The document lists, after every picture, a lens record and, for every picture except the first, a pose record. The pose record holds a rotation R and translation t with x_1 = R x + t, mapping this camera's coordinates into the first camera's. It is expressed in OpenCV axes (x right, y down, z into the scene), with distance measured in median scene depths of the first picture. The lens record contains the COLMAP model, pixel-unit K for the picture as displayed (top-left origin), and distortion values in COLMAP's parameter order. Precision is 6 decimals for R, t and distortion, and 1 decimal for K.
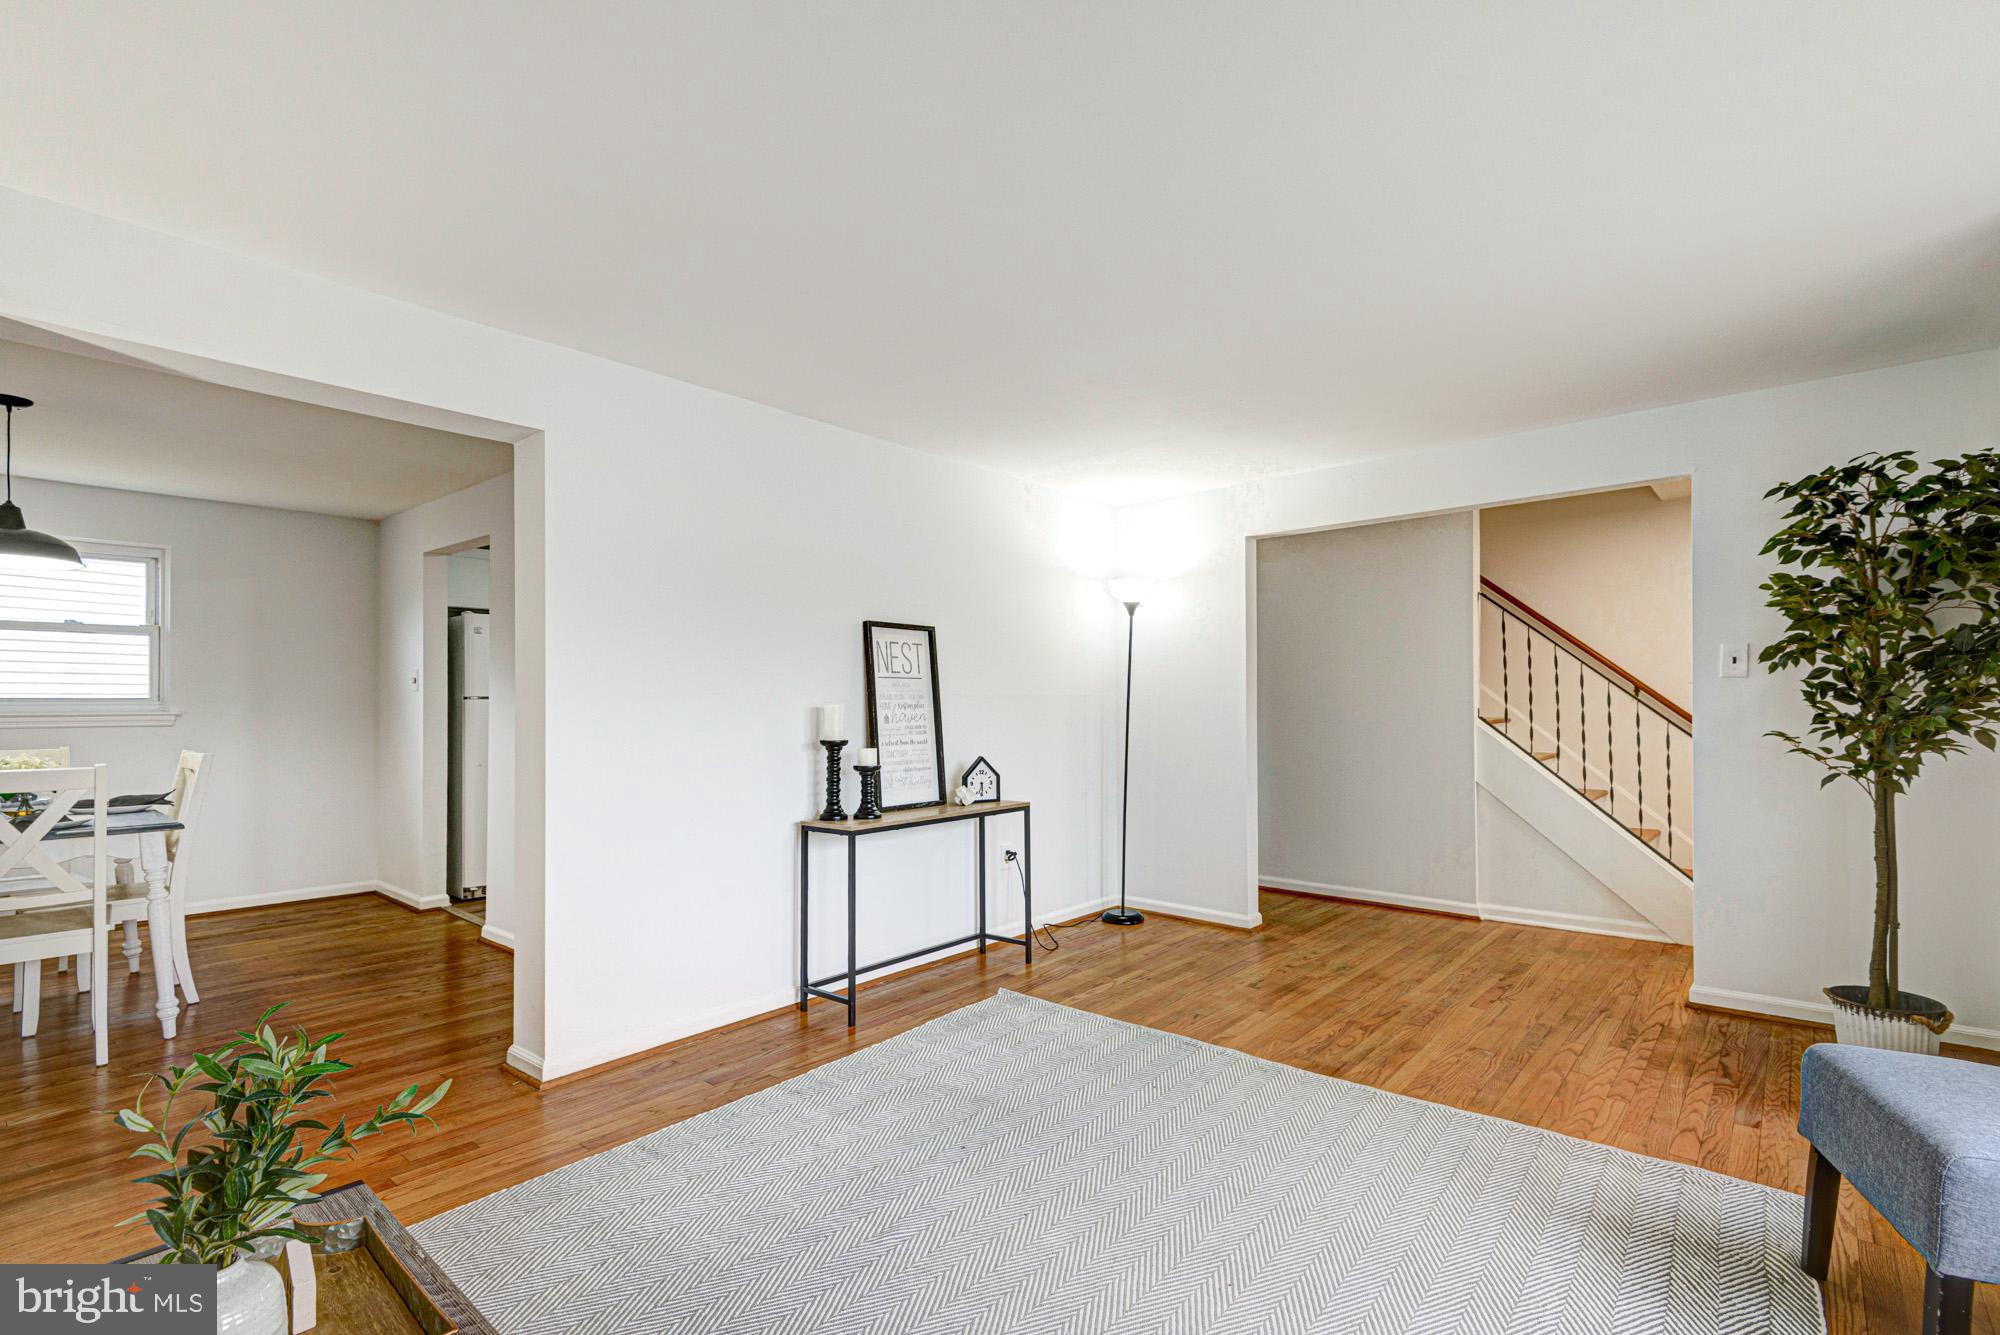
lens RADIAL K [[915.2, 0, 984.9], [0, 915.2, 701.1], [0, 0, 1]] dist [0.023455, -0.015864]
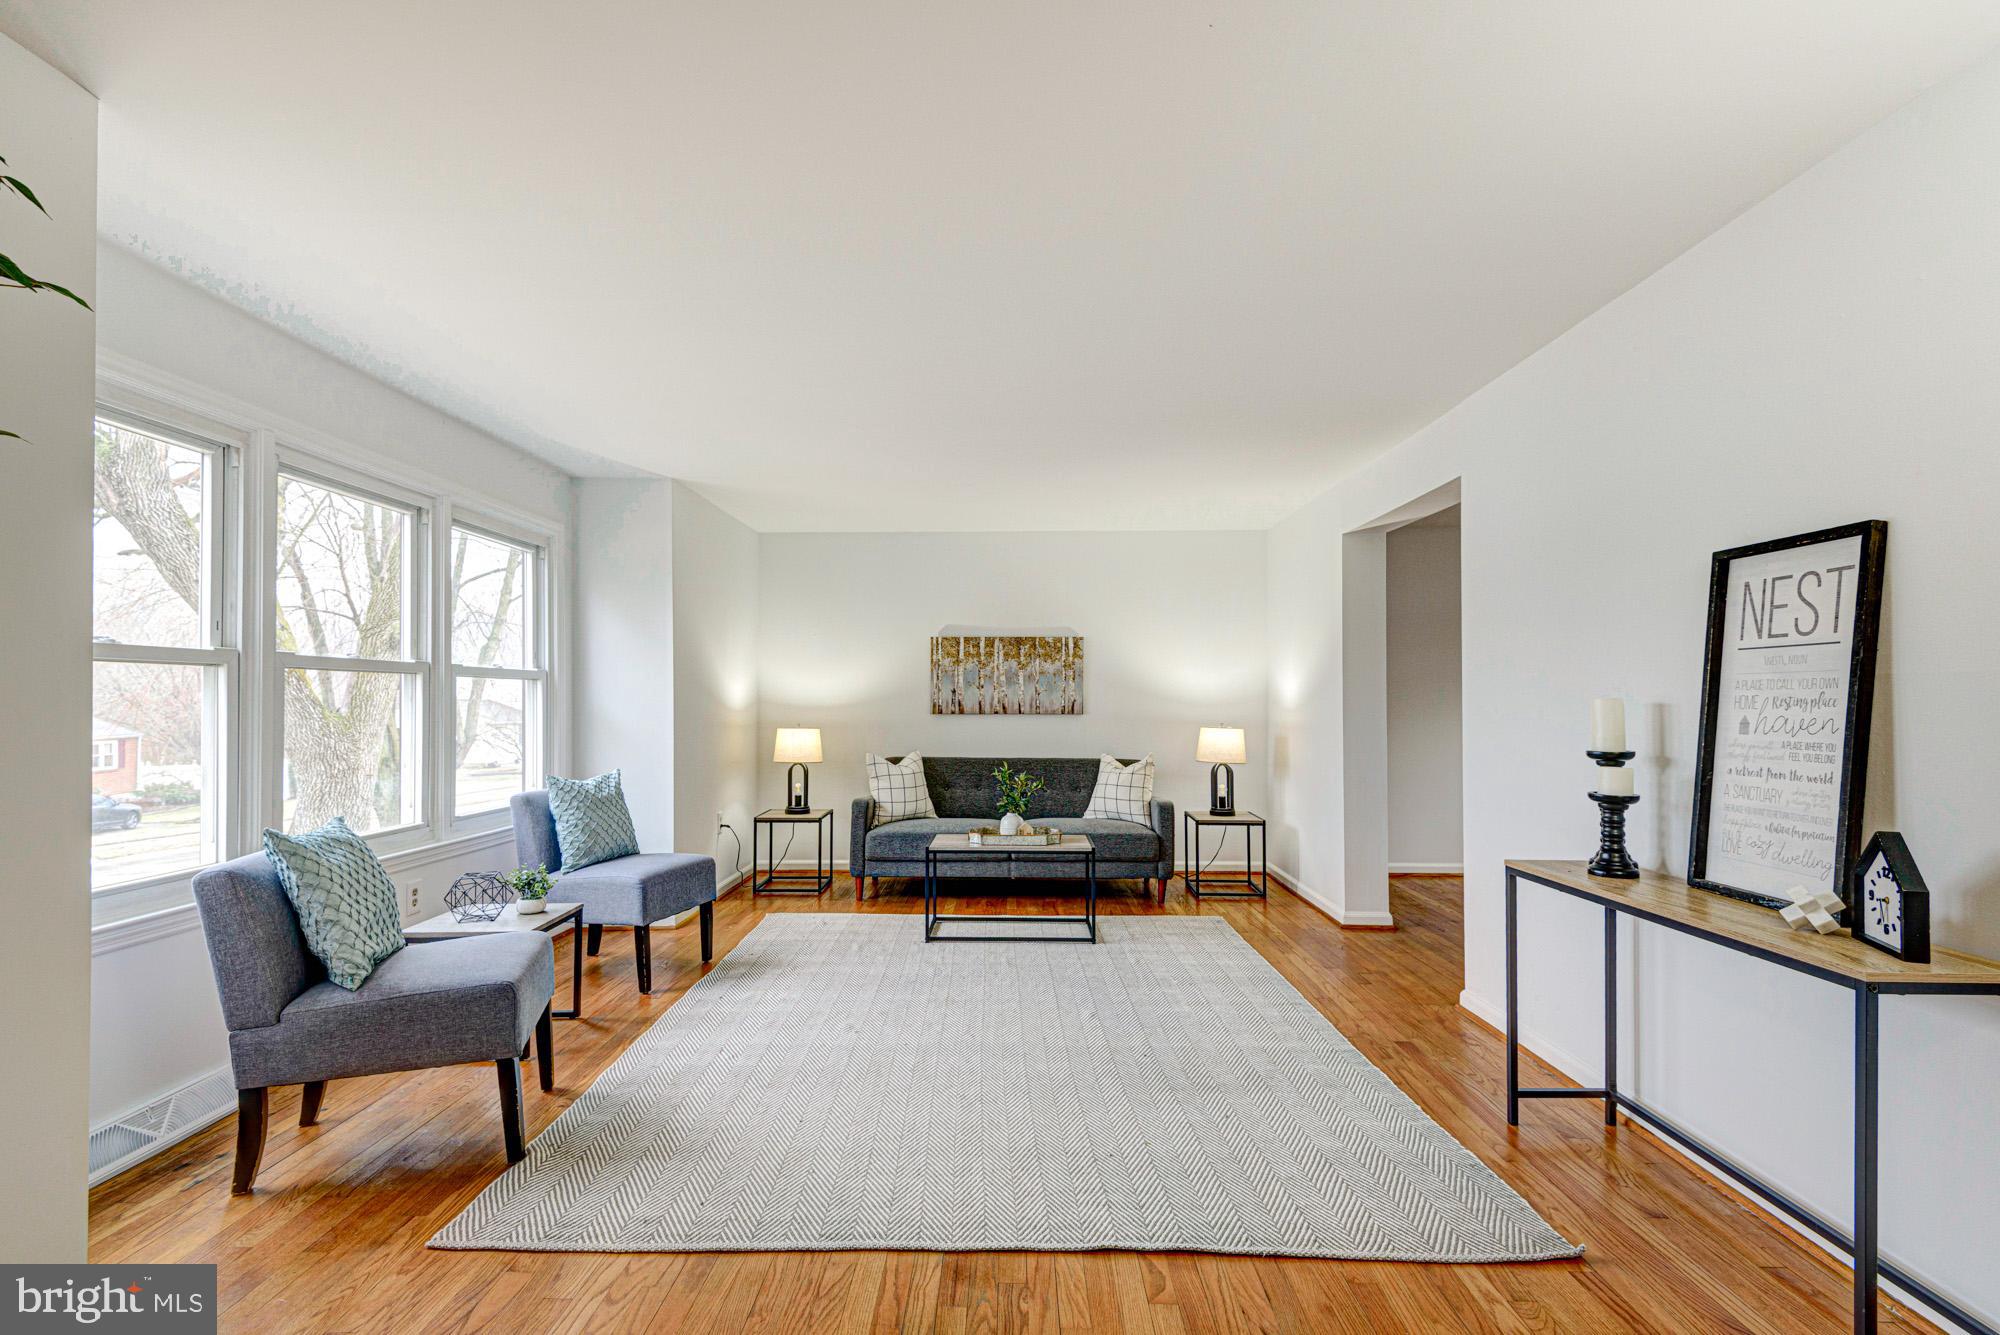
lens RADIAL K [[915.2, 0, 983.4], [0, 915.2, 685.1], [0, 0, 1]] dist [0.023455, -0.015864]
pose [[-0.772135, -0.007486, -0.635414, 0.605589], [0.004100, 0.999851, -0.016762, 0.002928], [0.635445, -0.015547, -0.771989, 1.178521]]
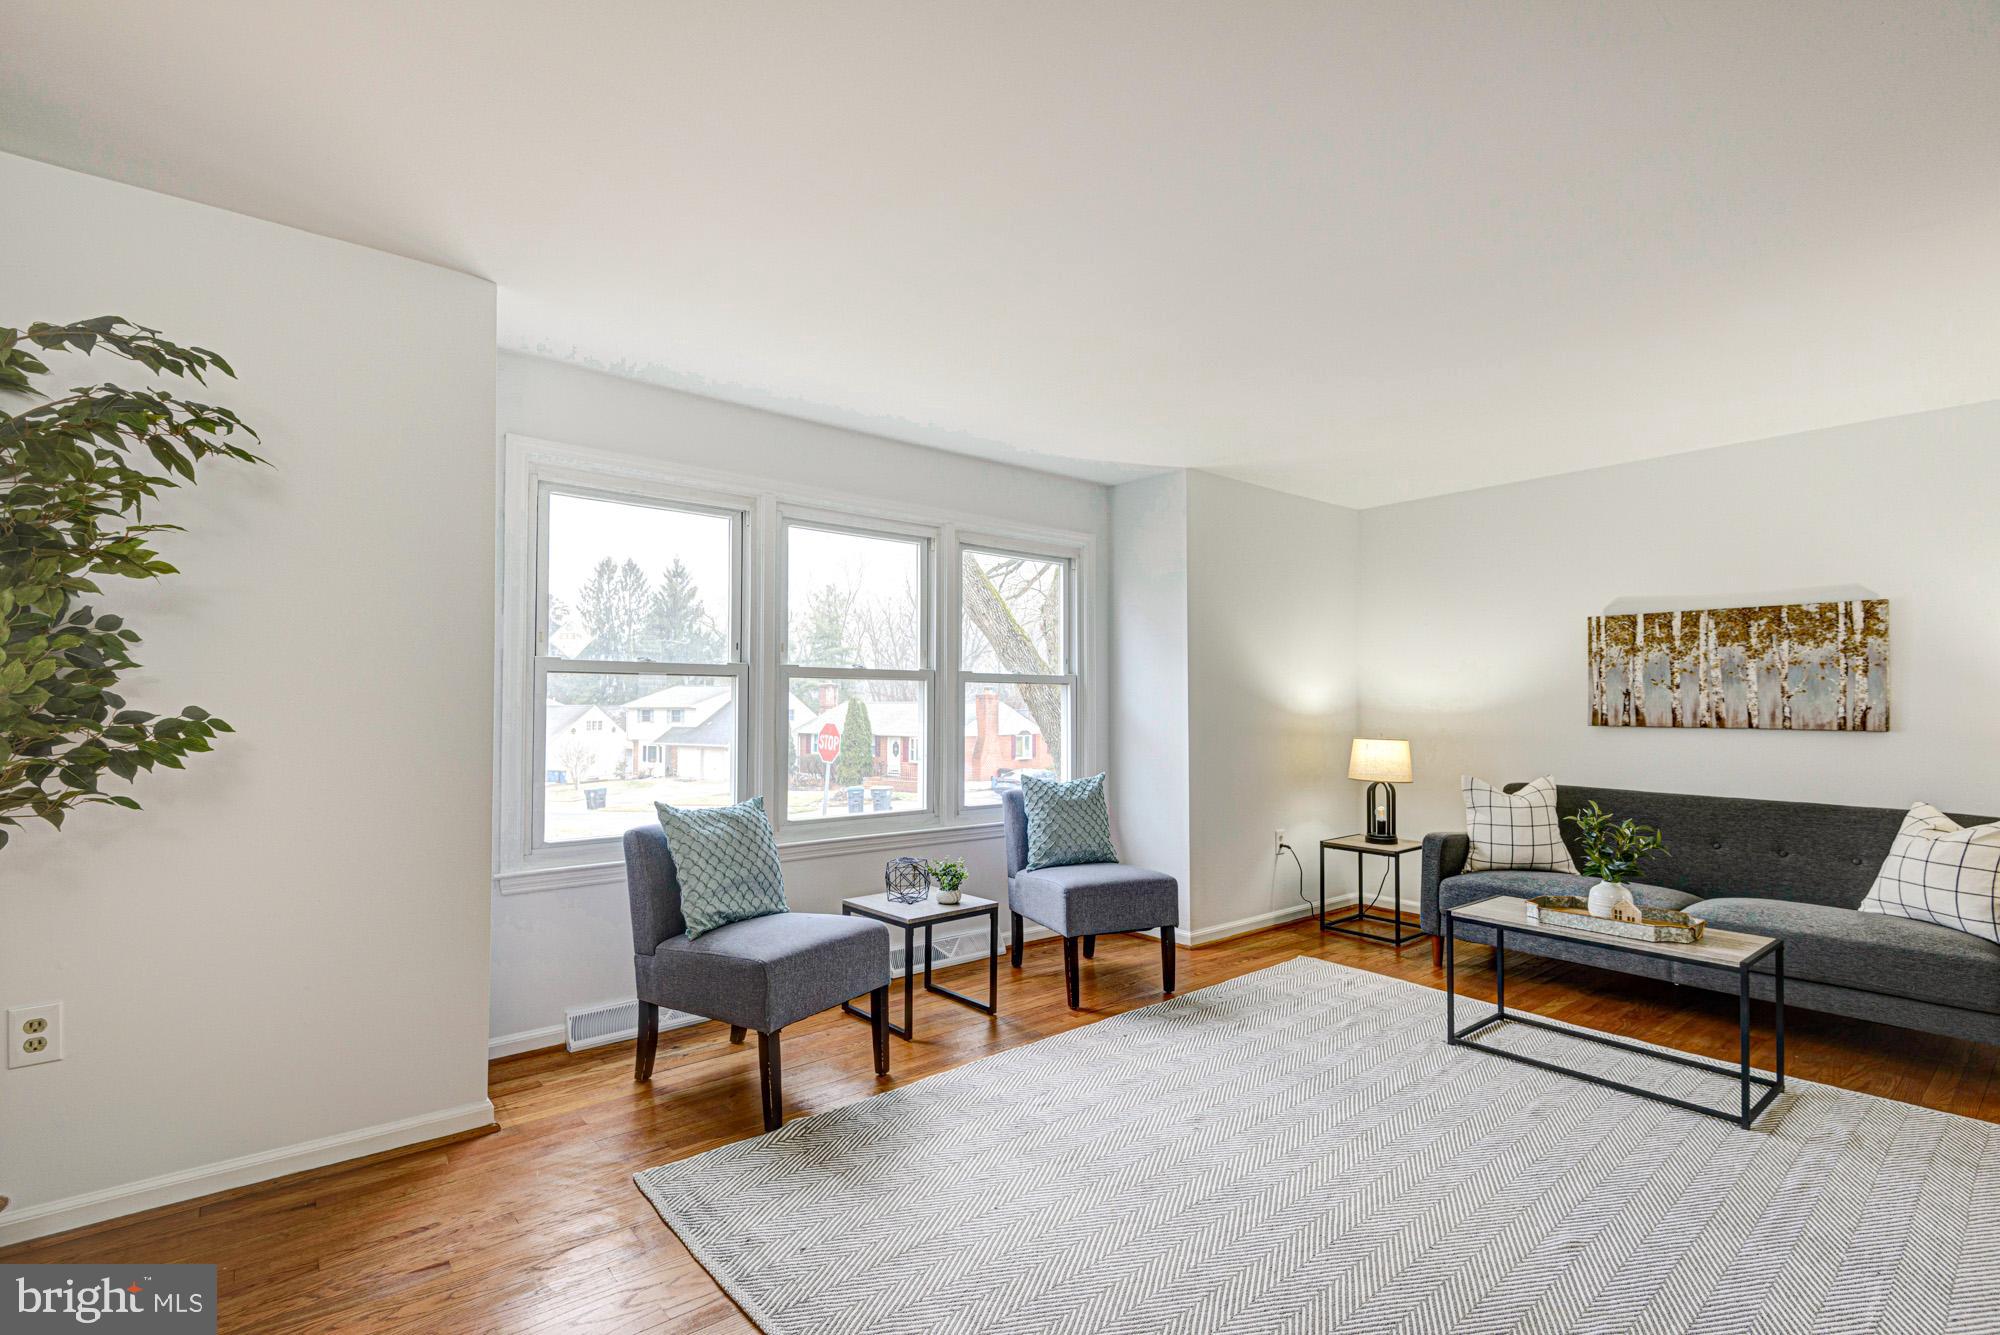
lens RADIAL K [[915.2, 0, 991.5], [0, 915.2, 676.9], [0, 0, 1]] dist [0.023455, -0.015864]
pose [[-0.985483, 0.003705, 0.169734, 0.182782], [-0.001805, 0.999477, -0.032298, 0.003977], [-0.169765, -0.032135, -0.984960, 1.135428]]
